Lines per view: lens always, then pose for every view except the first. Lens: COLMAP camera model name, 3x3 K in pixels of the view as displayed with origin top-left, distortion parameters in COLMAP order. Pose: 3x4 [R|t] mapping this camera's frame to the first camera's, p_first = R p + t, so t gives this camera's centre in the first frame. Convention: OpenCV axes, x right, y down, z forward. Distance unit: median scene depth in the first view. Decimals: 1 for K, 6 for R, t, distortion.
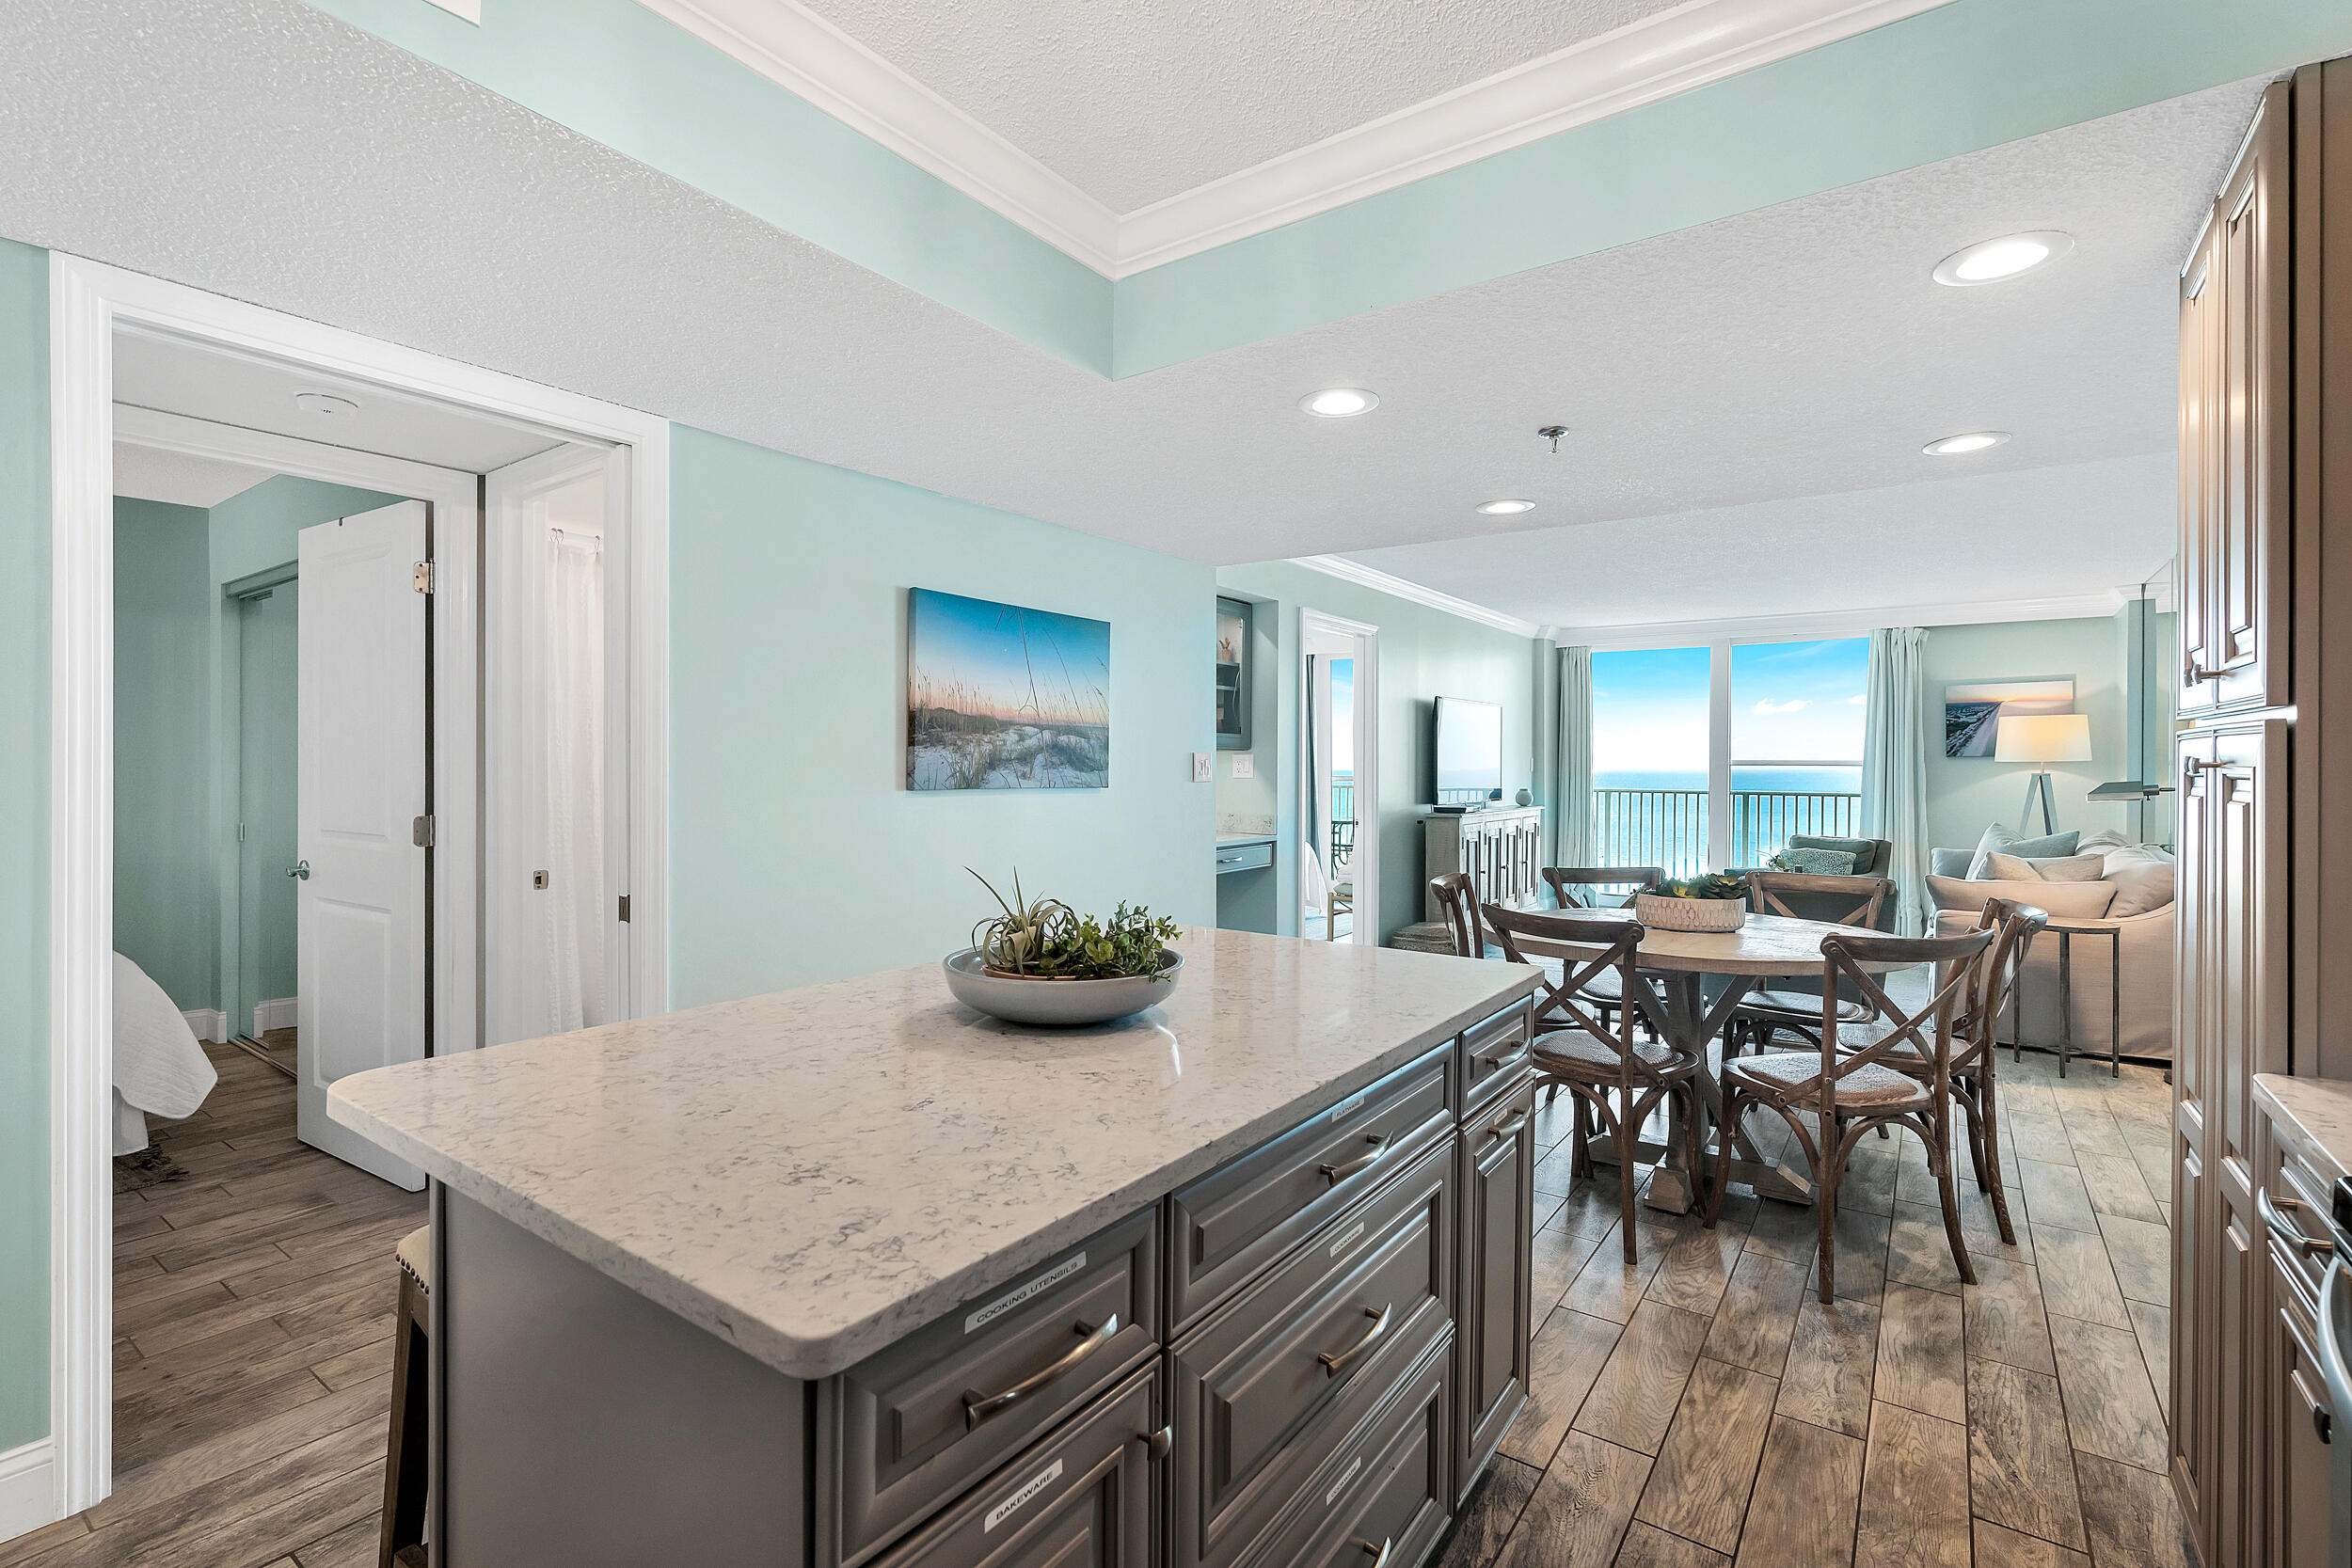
lens RADIAL K [[1071.7, 0, 1187.7], [0, 1071.7, 771.3], [0, 0, 1]] dist [-0.004689, 0.000253]
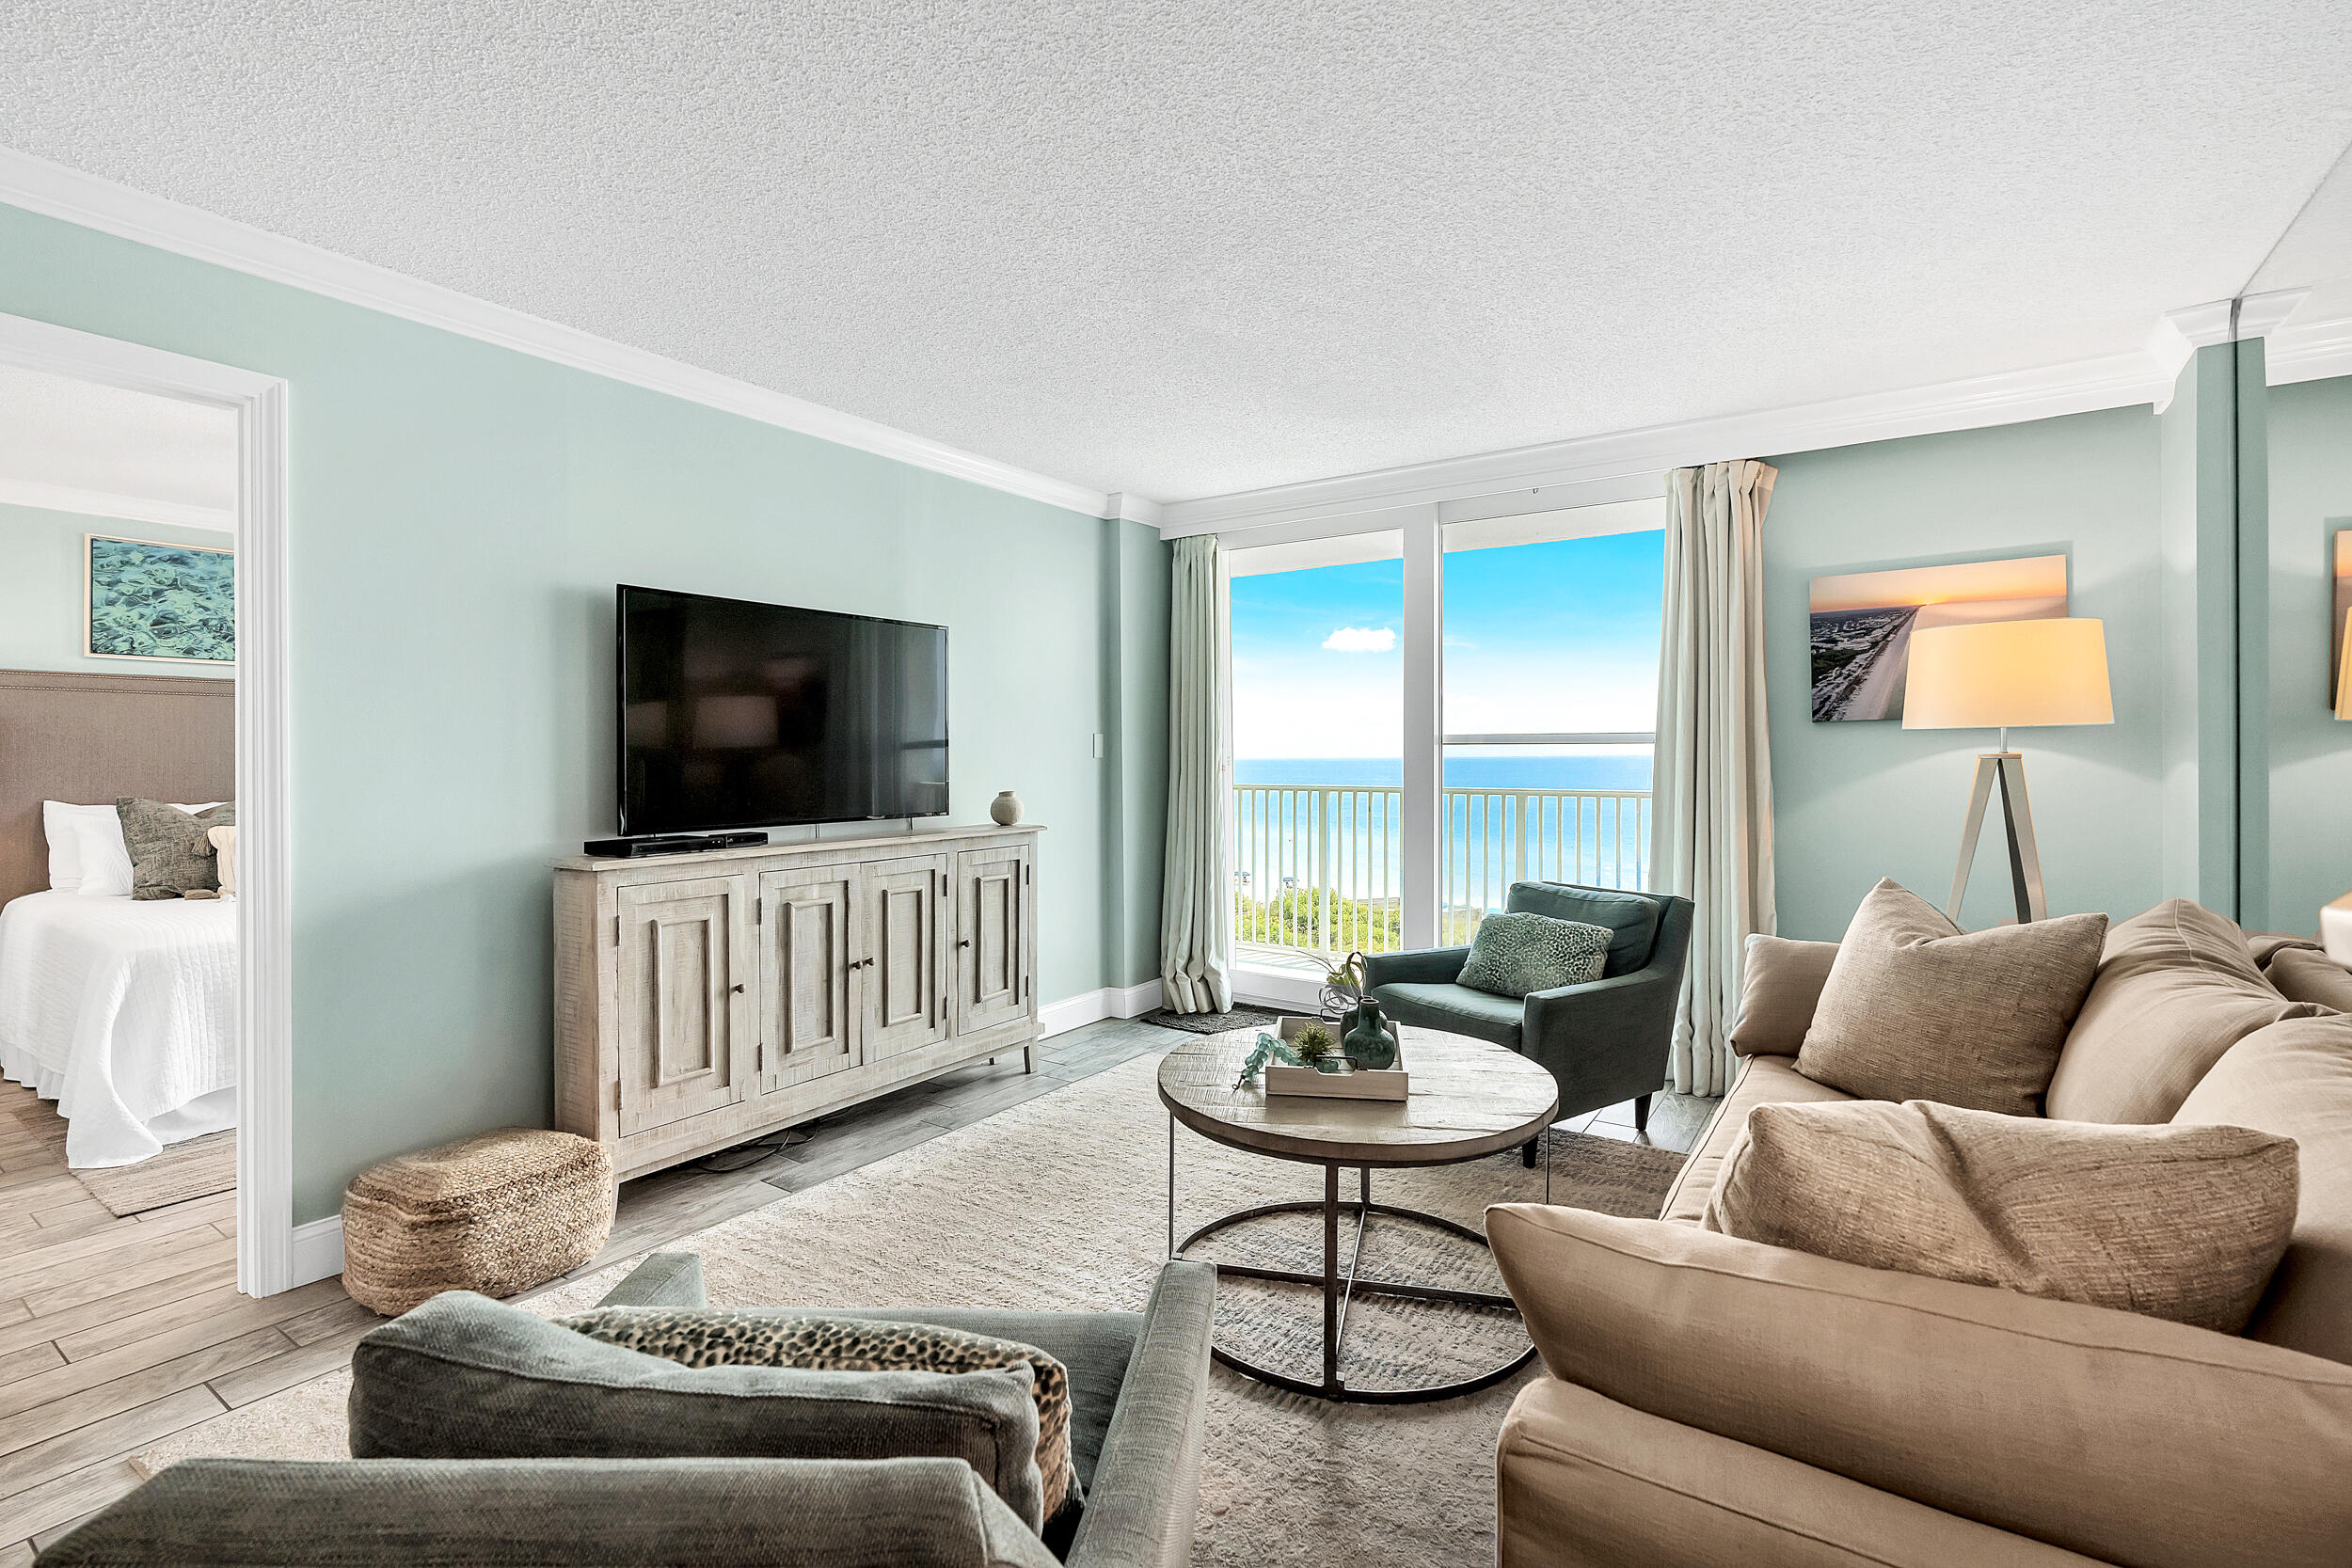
lens RADIAL K [[1063.5, 0, 1197.2], [0, 1063.5, 750.0], [0, 0, 1]] dist [-0.007335, 0.000672]
pose [[0.999752, -0.005882, 0.021501, 0.438448], [0.006116, 0.999923, -0.010796, 0.002927], [-0.021435, 0.010925, 0.999711, 0.546461]]
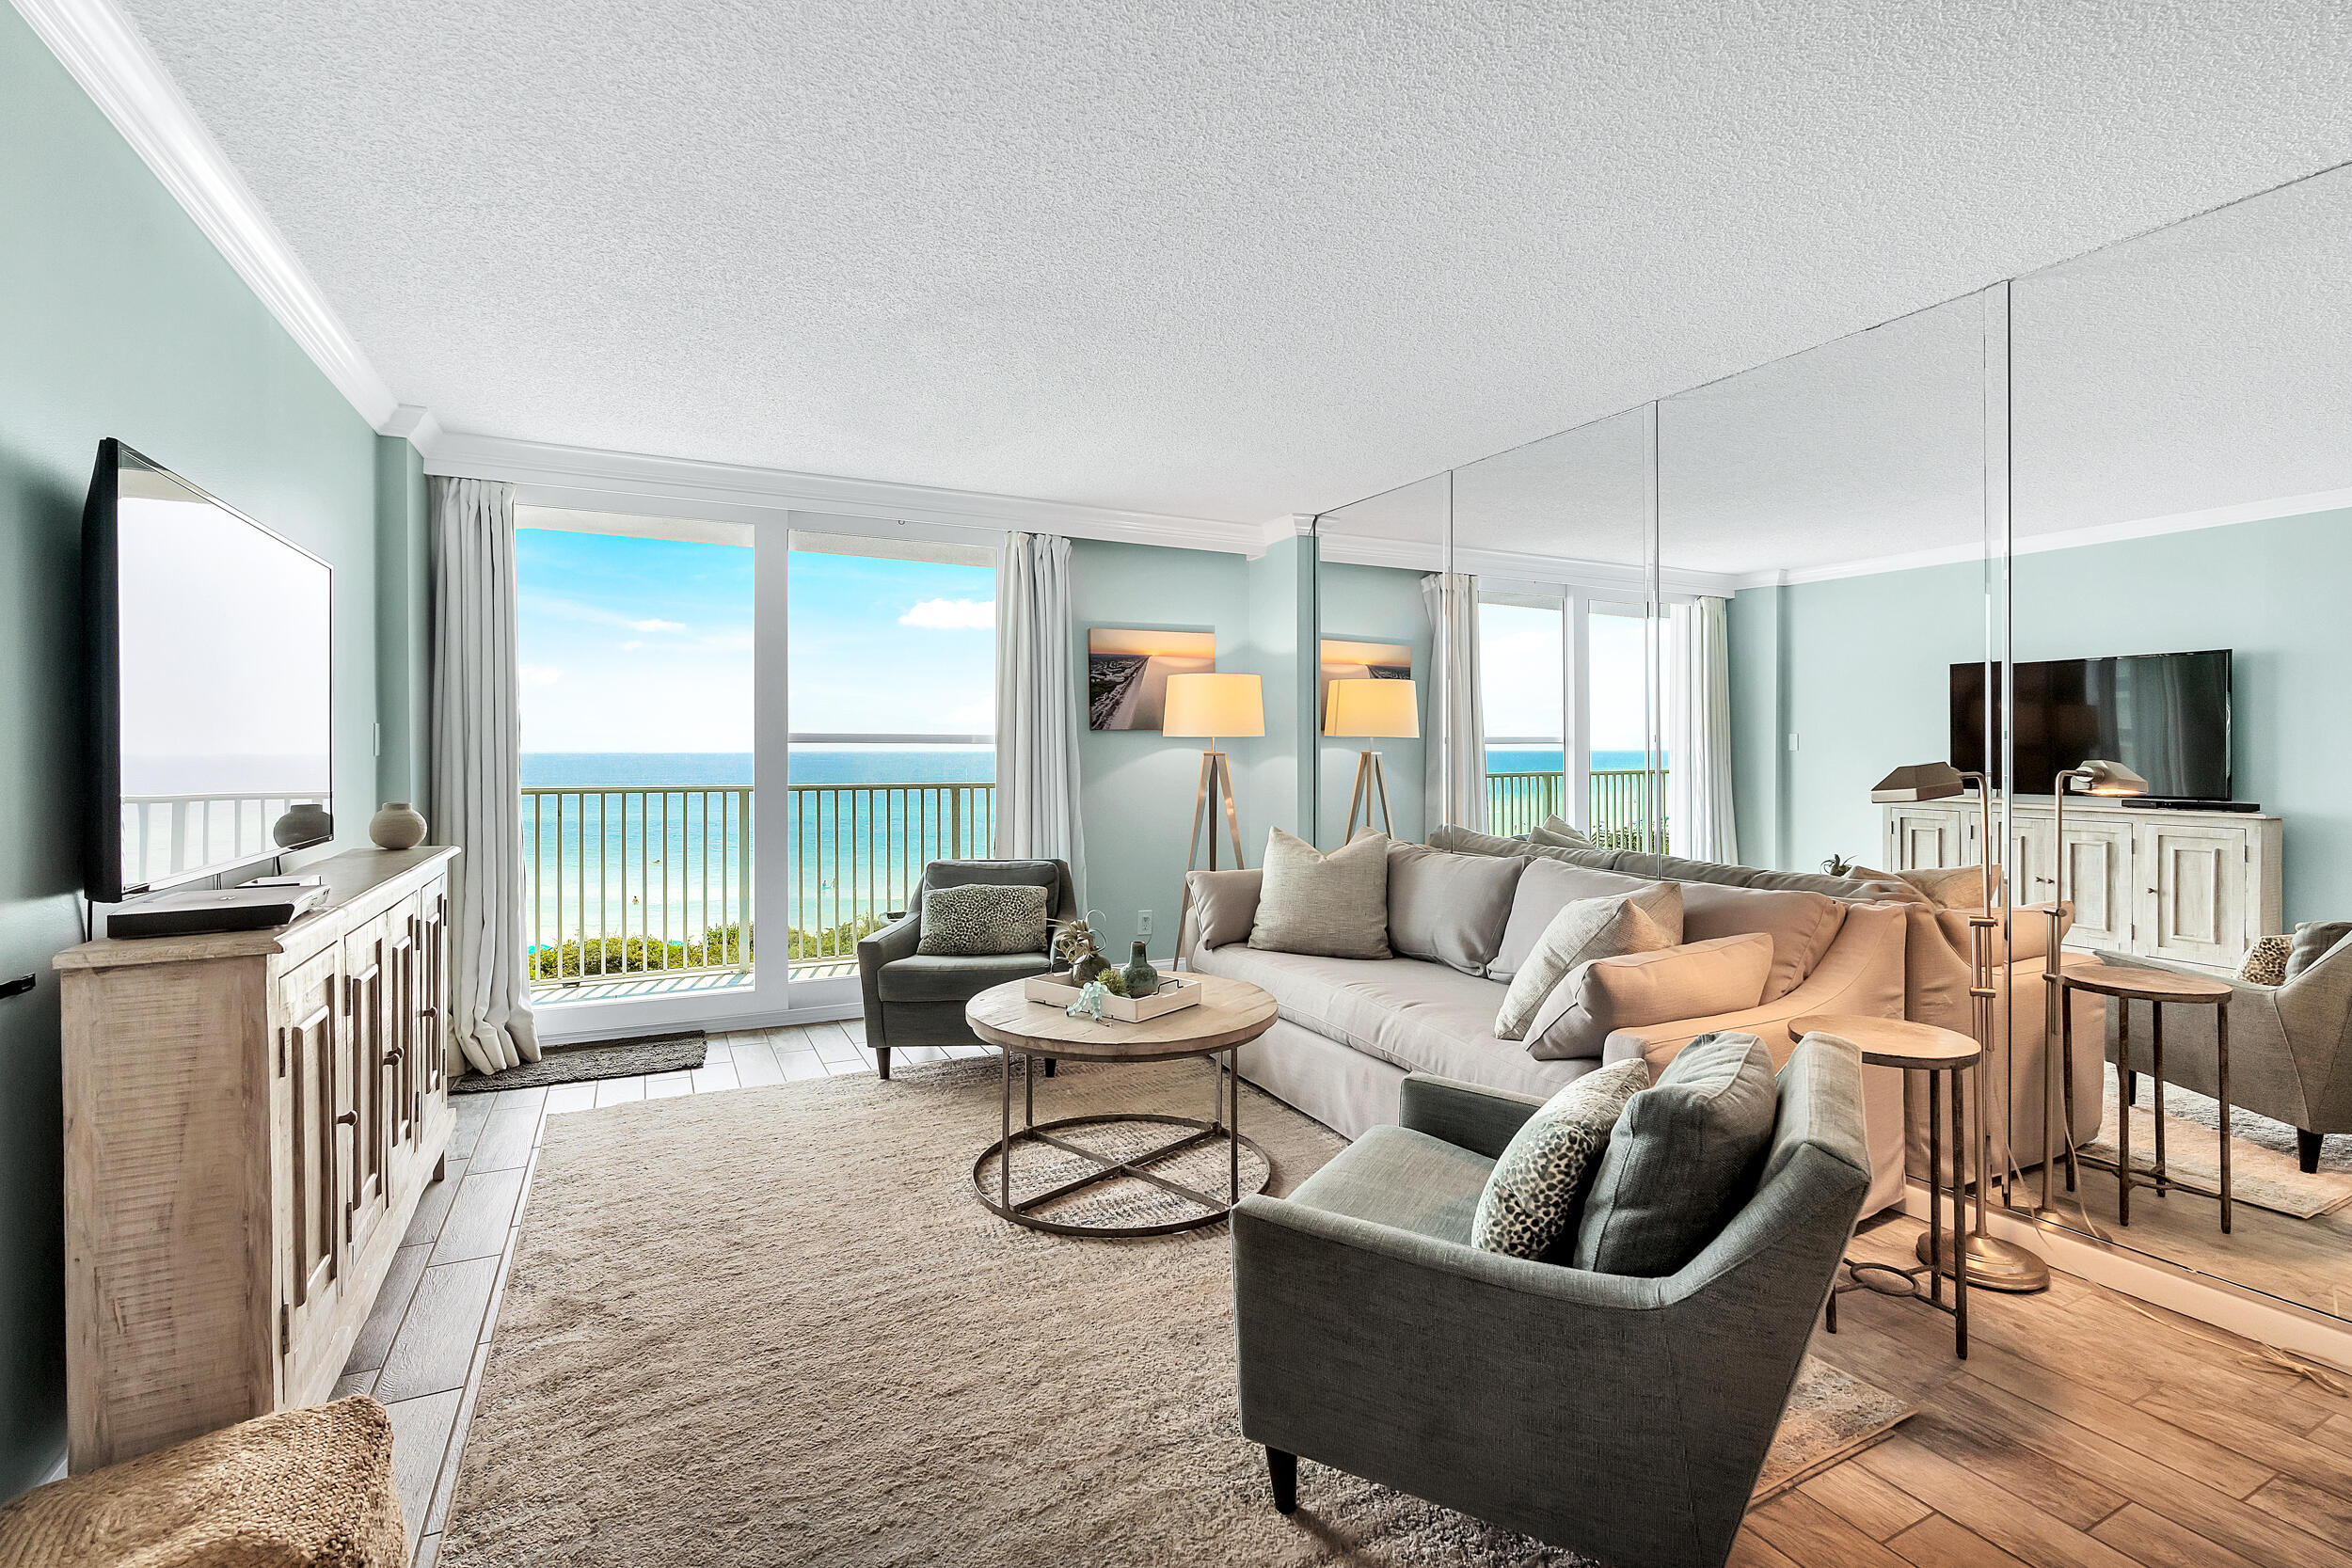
lens RADIAL K [[1058.6, 0, 1174.4], [0, 1058.6, 768.3], [0, 0, 1]] dist [-0.001688, 0.000653]
pose [[0.469383, -0.018226, 0.882806, 0.132546], [0.007165, 0.999833, 0.016832, 0.000115], [-0.882966, -0.001575, 0.469435, 0.661278]]
